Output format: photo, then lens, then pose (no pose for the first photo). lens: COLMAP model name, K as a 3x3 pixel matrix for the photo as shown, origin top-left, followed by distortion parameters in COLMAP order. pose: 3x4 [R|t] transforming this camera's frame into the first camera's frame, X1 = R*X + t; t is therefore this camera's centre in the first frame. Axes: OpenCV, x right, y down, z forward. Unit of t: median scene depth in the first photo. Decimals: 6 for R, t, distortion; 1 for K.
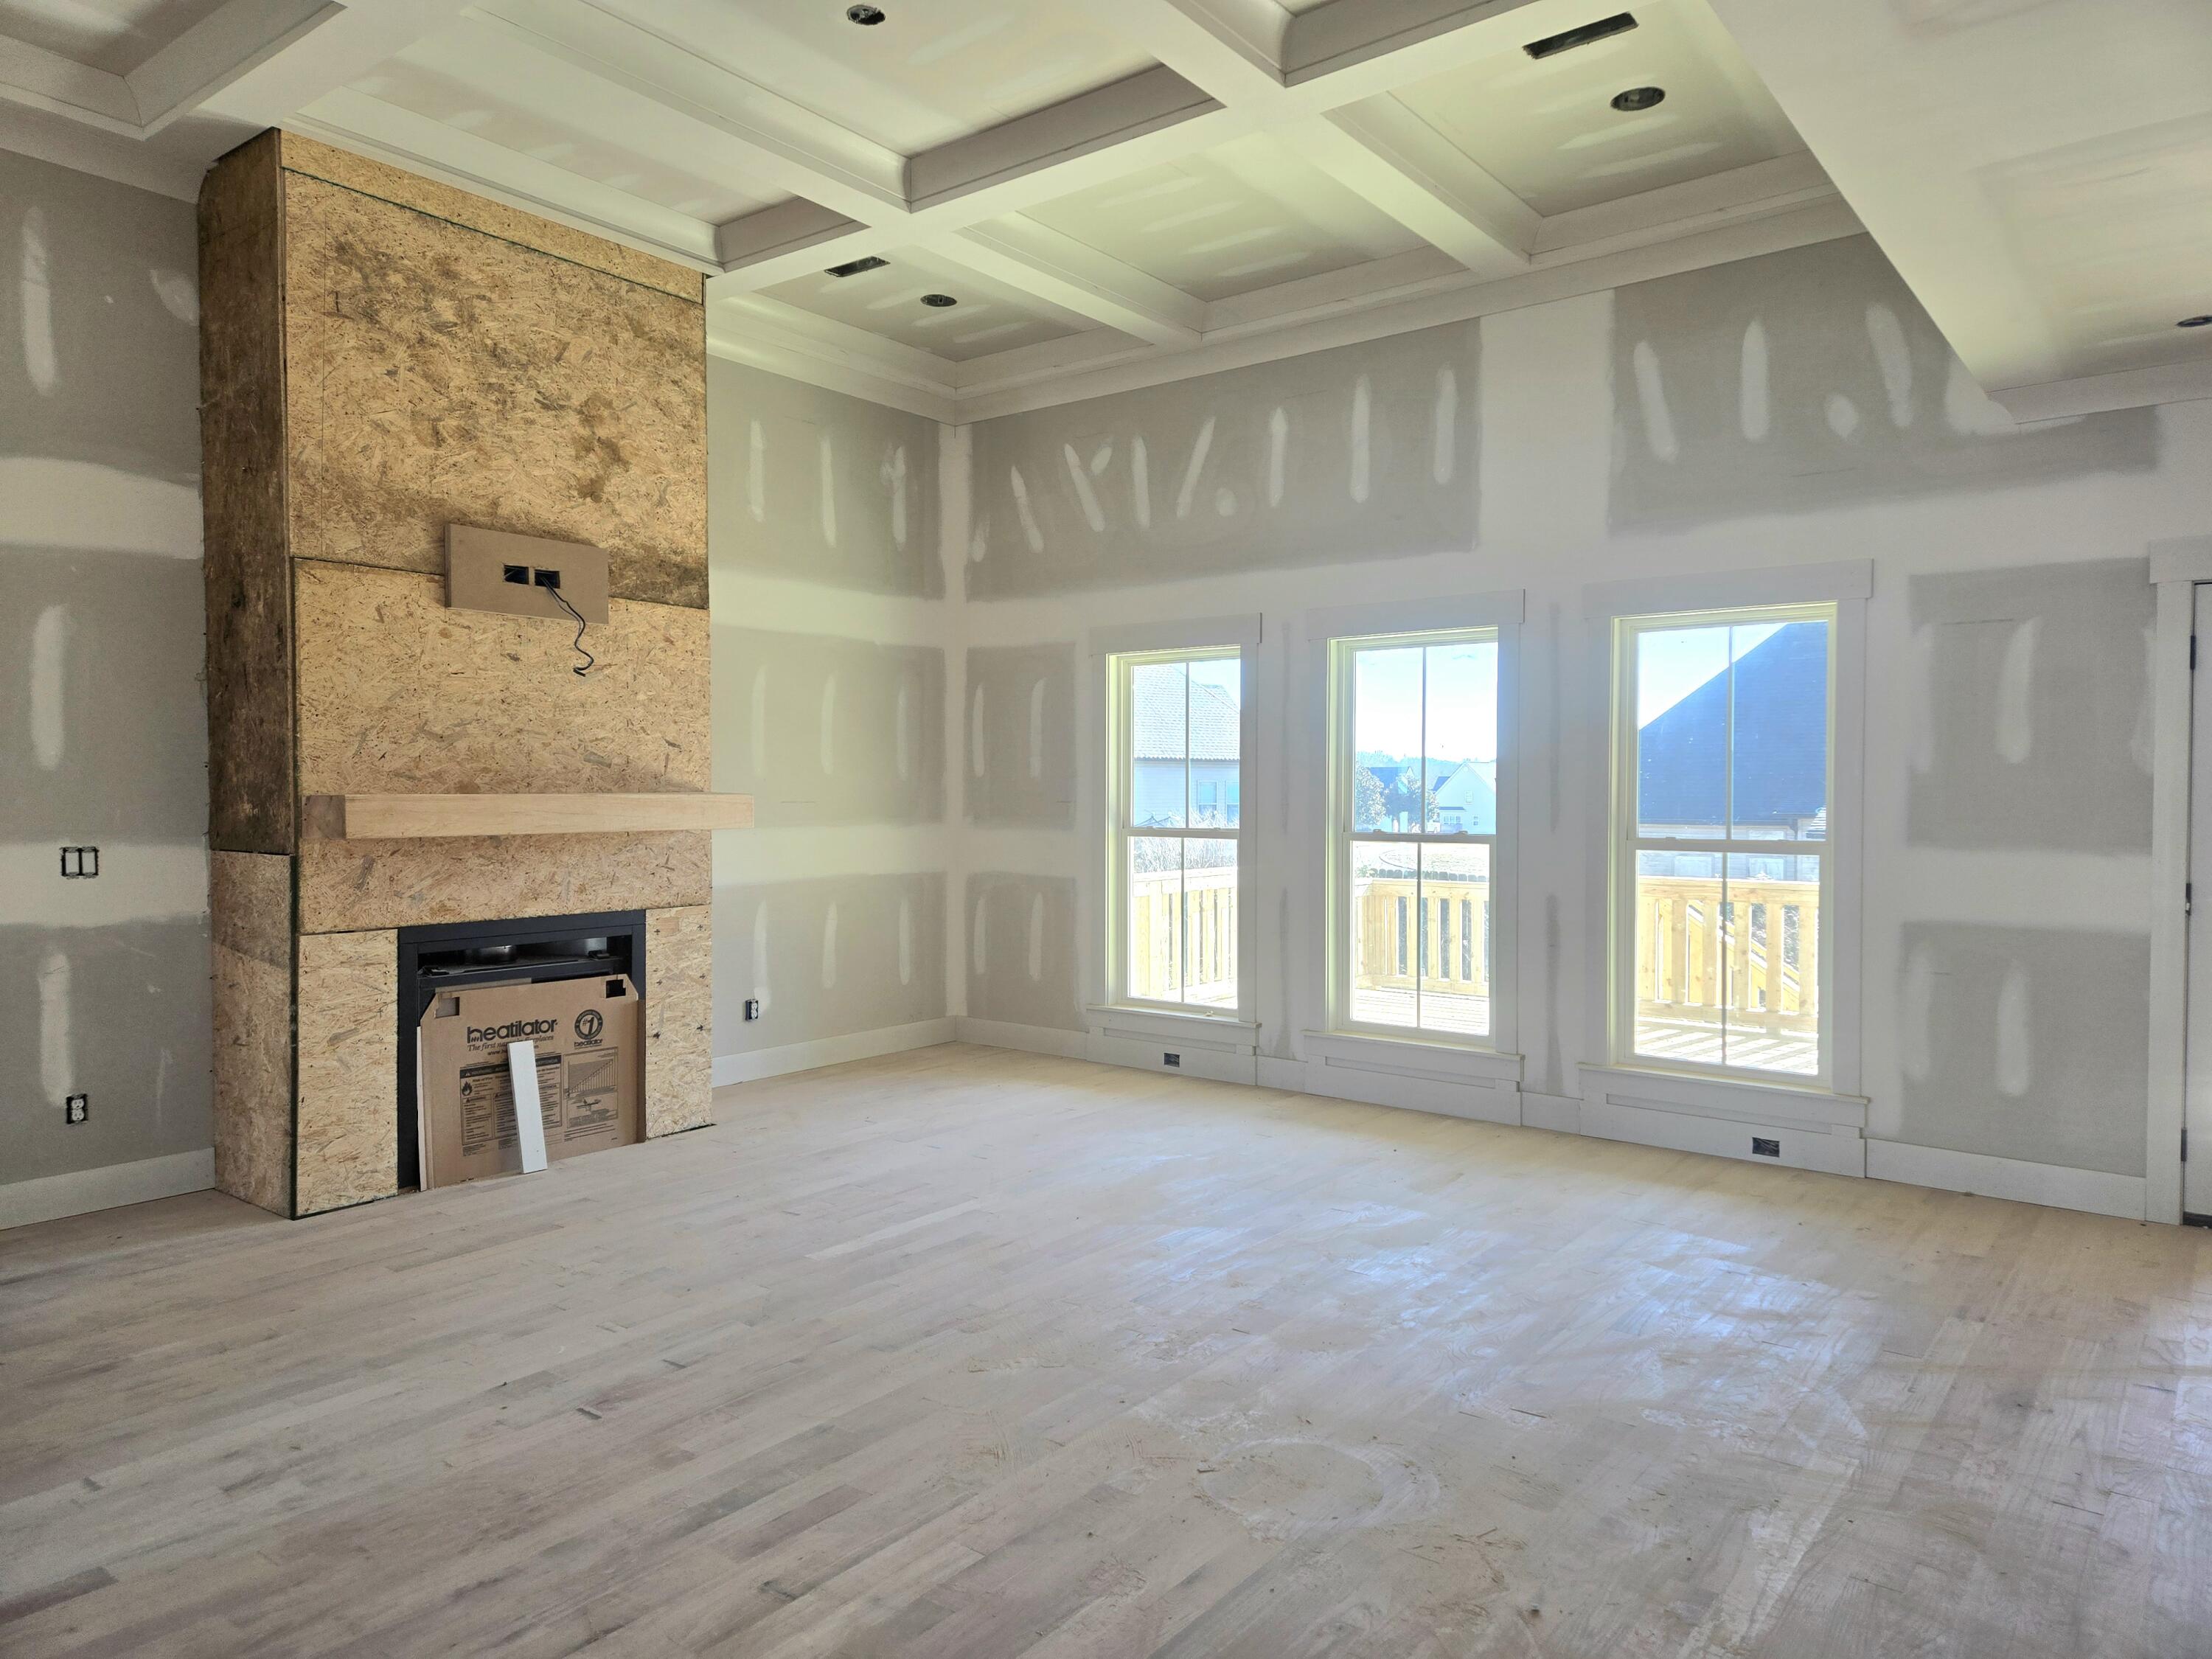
lens RADIAL K [[1454.2, 0, 1106.0], [0, 1454.2, 829.5], [0, 0, 1]] dist [0.085221, -0.076915]
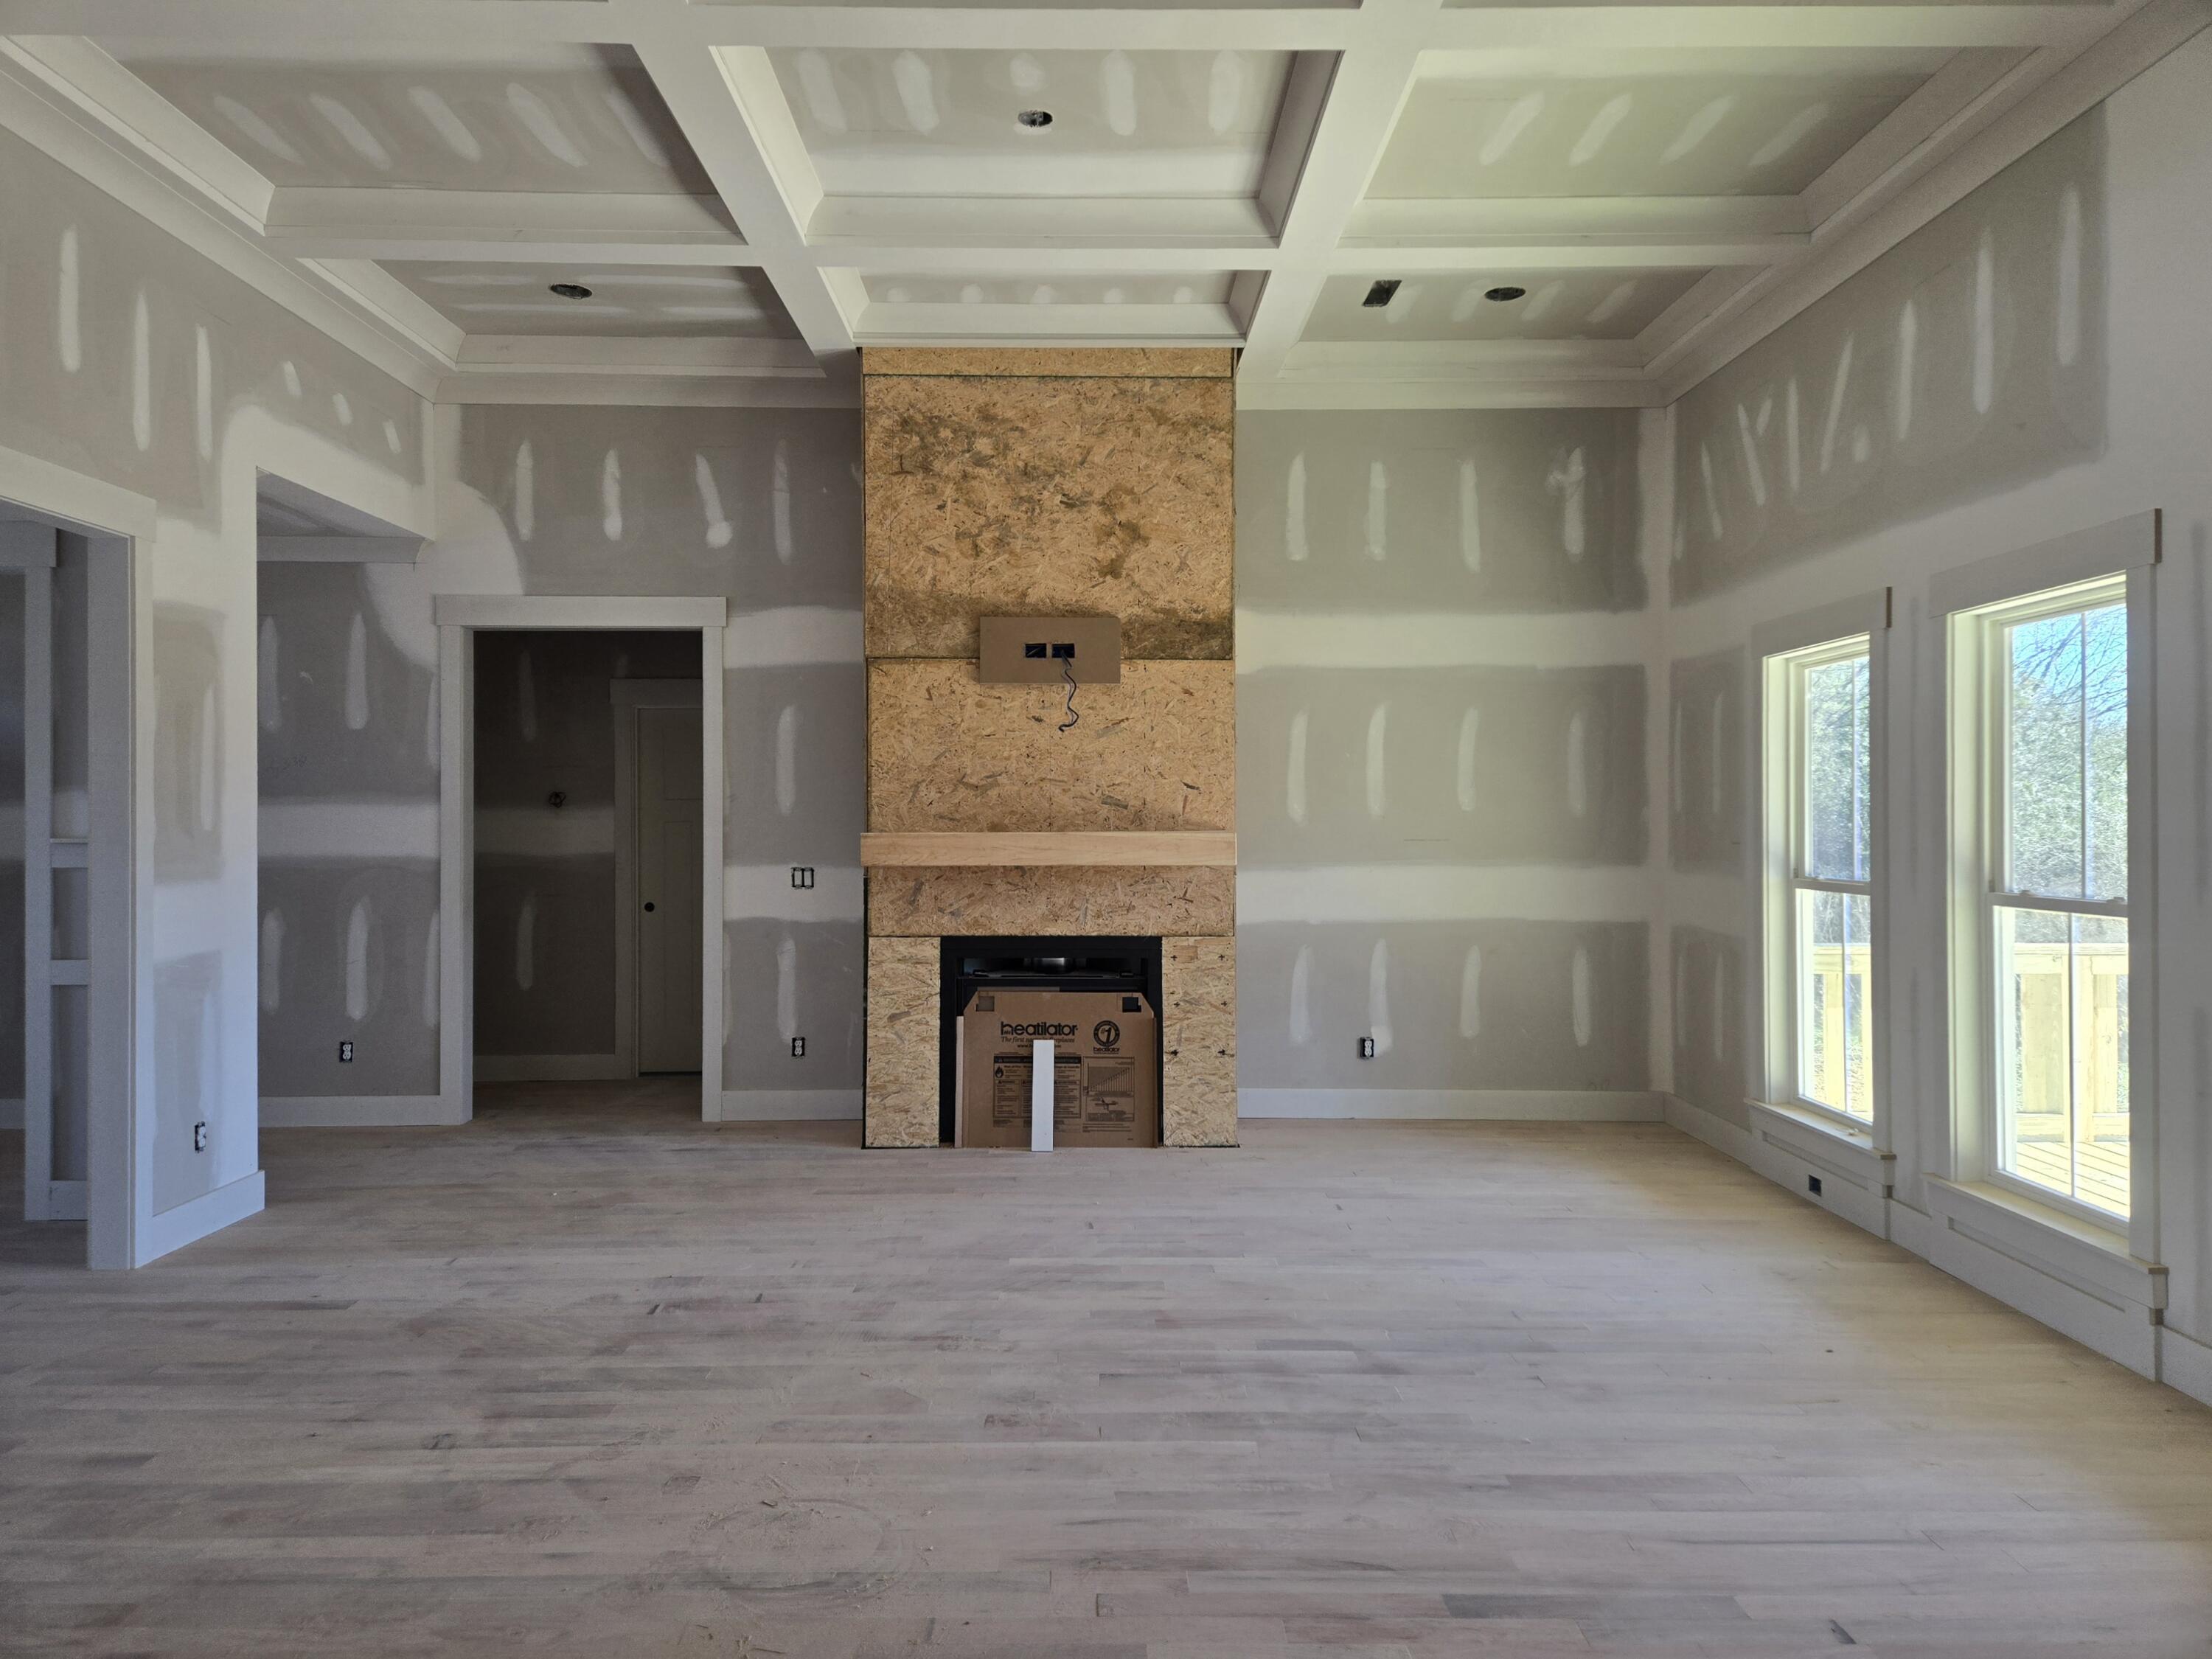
lens RADIAL K [[1477.0, 0, 1103.1], [0, 1477.0, 818.4], [0, 0, 1]] dist [0.094755, -0.079961]
pose [[0.619708, -0.001256, -0.784832, 0.574284], [-0.020709, 0.999624, -0.017952, -0.014724], [0.784560, 0.027378, 0.619449, 0.291527]]
